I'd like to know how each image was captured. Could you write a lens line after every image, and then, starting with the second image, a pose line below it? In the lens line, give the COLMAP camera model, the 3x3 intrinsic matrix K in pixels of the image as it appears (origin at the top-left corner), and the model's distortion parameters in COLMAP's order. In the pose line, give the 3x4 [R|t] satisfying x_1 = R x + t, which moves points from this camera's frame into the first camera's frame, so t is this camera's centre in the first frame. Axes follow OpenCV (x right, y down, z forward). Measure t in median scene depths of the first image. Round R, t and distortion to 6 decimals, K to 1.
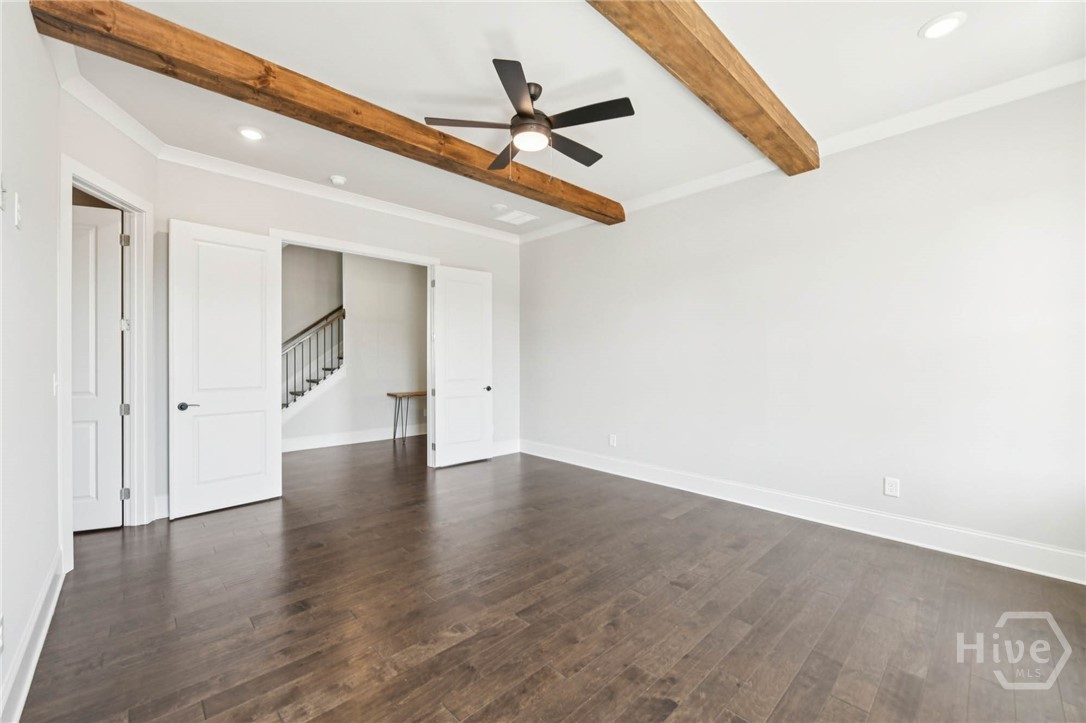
lens RADIAL K [[431.1, 0, 541.1], [0, 431.1, 360.8], [0, 0, 1]] dist [-0.007027, -0.000155]
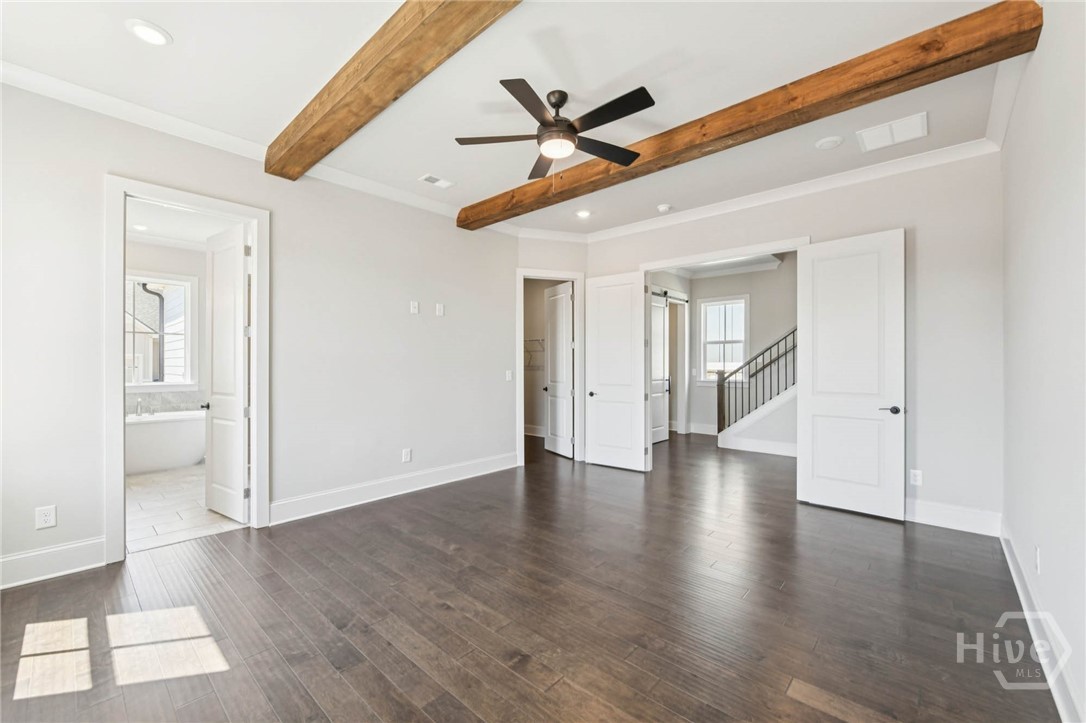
lens RADIAL K [[431.1, 0, 541.6], [0, 431.1, 365.2], [0, 0, 1]] dist [-0.007027, -0.000155]
pose [[0.086522, 0.002236, -0.996247, 1.060742], [-0.003506, 0.999992, 0.001940, -0.004613], [0.996244, 0.003325, 0.086529, 0.950299]]
